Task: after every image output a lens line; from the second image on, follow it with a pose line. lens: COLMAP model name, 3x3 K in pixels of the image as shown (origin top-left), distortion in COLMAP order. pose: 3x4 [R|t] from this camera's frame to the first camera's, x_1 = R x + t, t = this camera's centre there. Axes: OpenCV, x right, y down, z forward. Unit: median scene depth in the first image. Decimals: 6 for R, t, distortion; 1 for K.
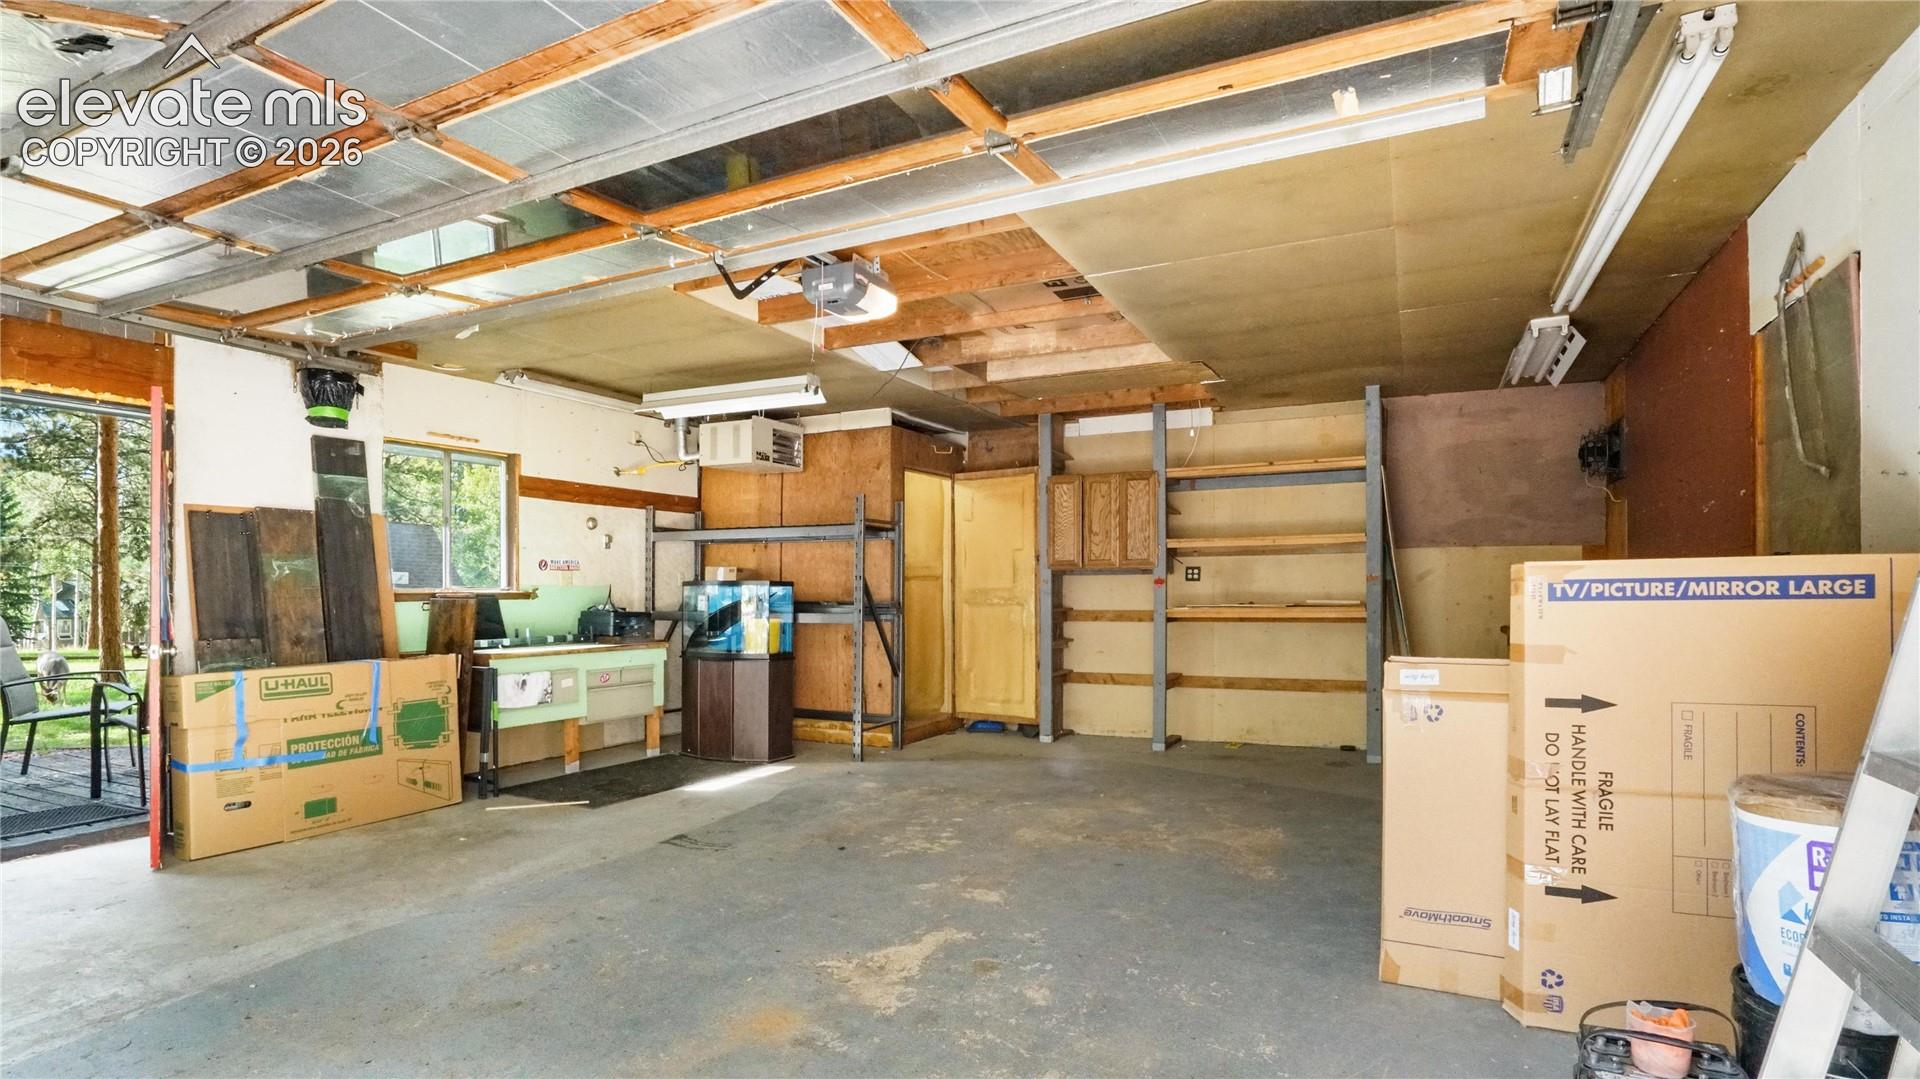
lens RADIAL K [[954.7, 0, 944.3], [0, 954.7, 580.6], [0, 0, 1]] dist [-0.058975, 0.000564]
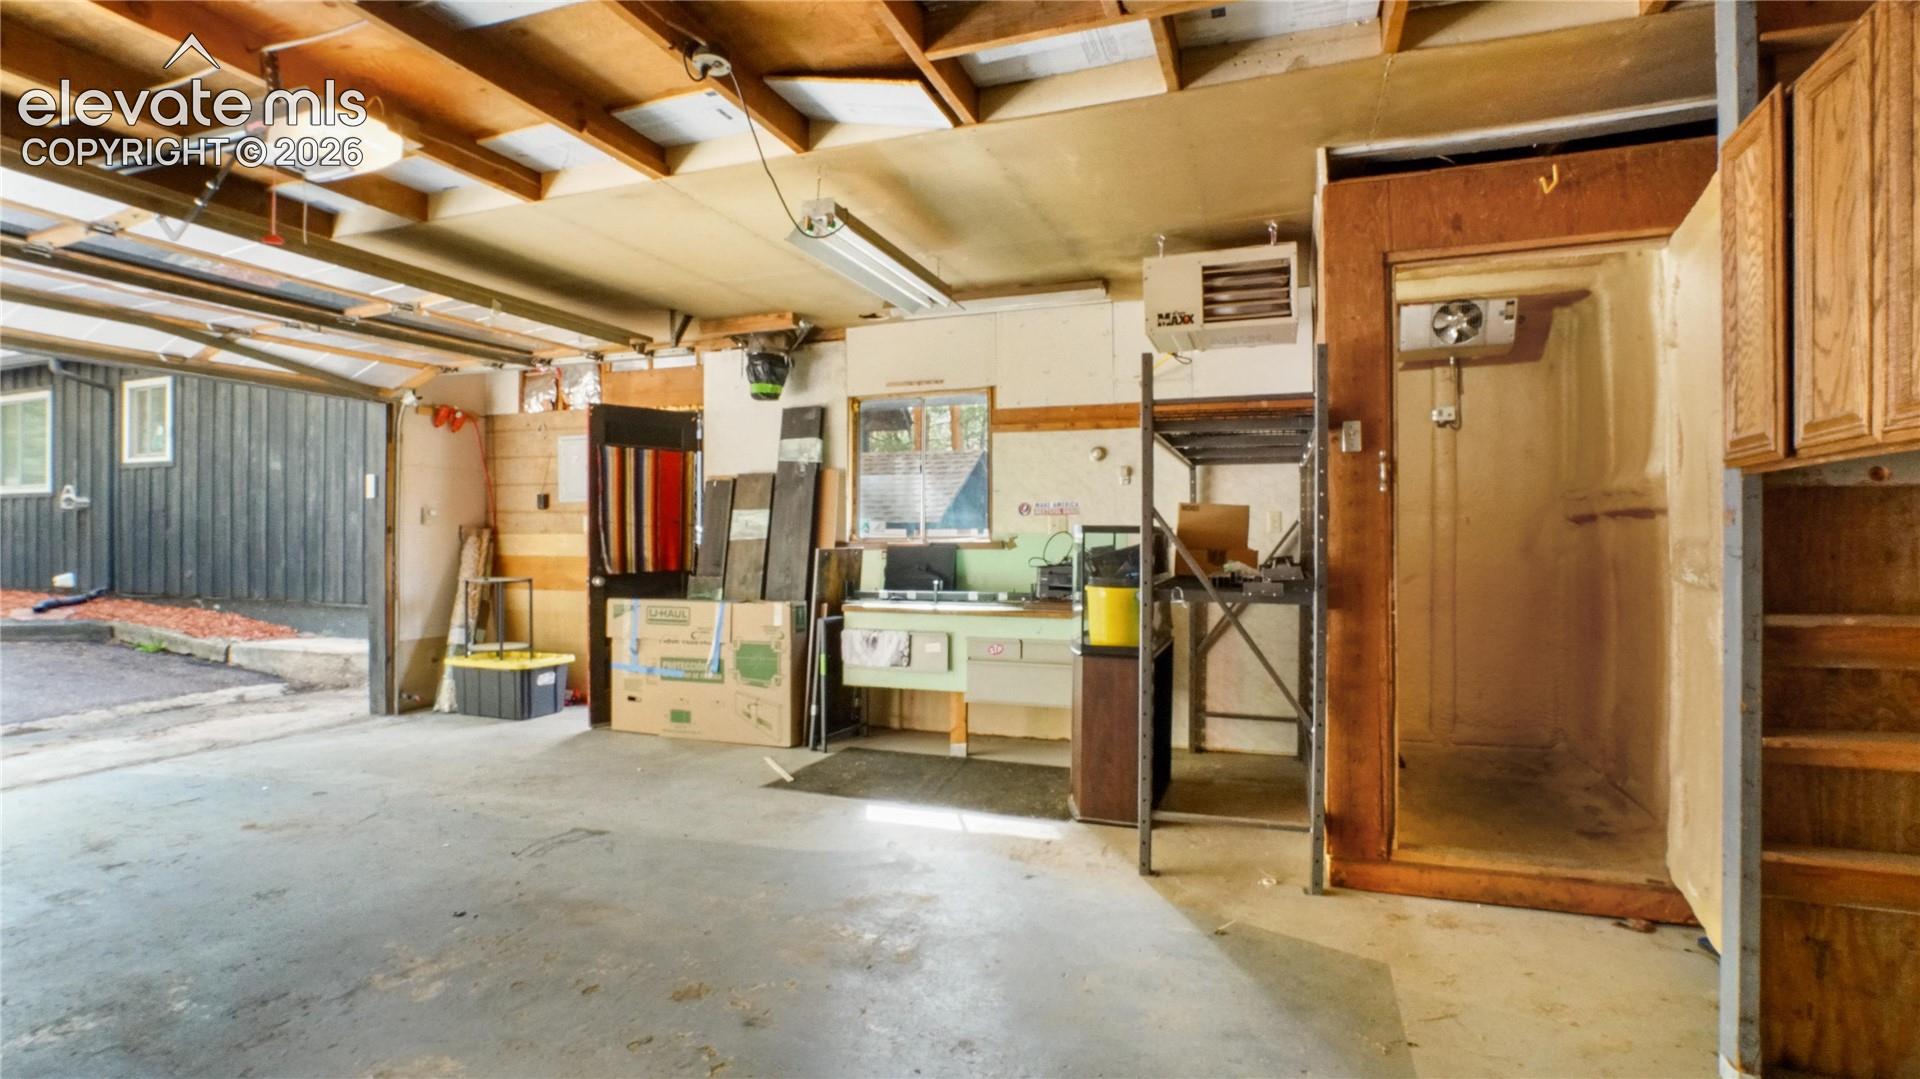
lens RADIAL K [[909.7, 0, 961.0], [0, 909.7, 536.2], [0, 0, 1]] dist [-0.036127, 0.006059]
pose [[0.105248, 0.005694, -0.994430, 0.513085], [0.012276, 0.999900, 0.007024, 0.001569], [0.994370, -0.012947, 0.105167, 1.136852]]
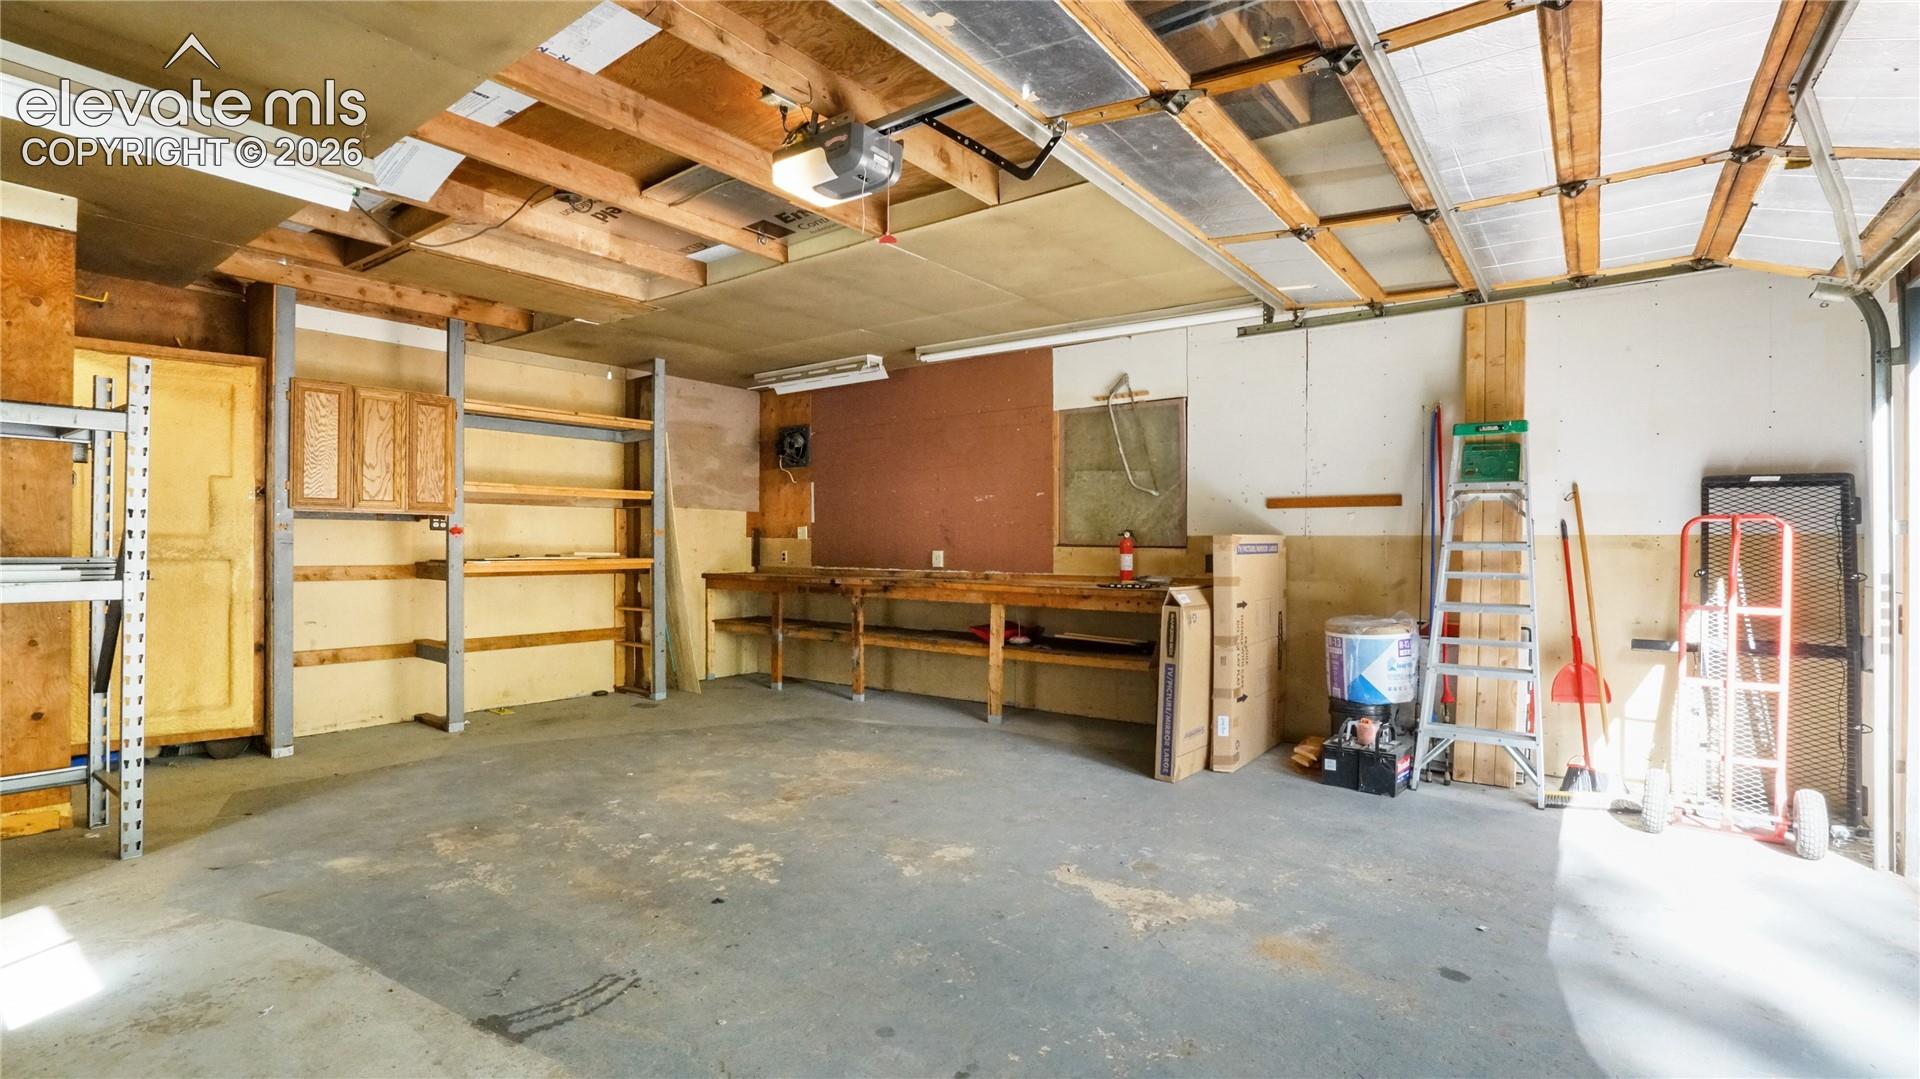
lens RADIAL K [[864.0, 0, 953.0], [0, 864.0, 546.1], [0, 0, 1]] dist [-0.041944, 0.001071]
pose [[0.182023, 0.005569, 0.983278, -0.623309], [-0.021594, 0.999765, -0.001665, 0.009010], [-0.983057, -0.020930, 0.182101, 0.621621]]
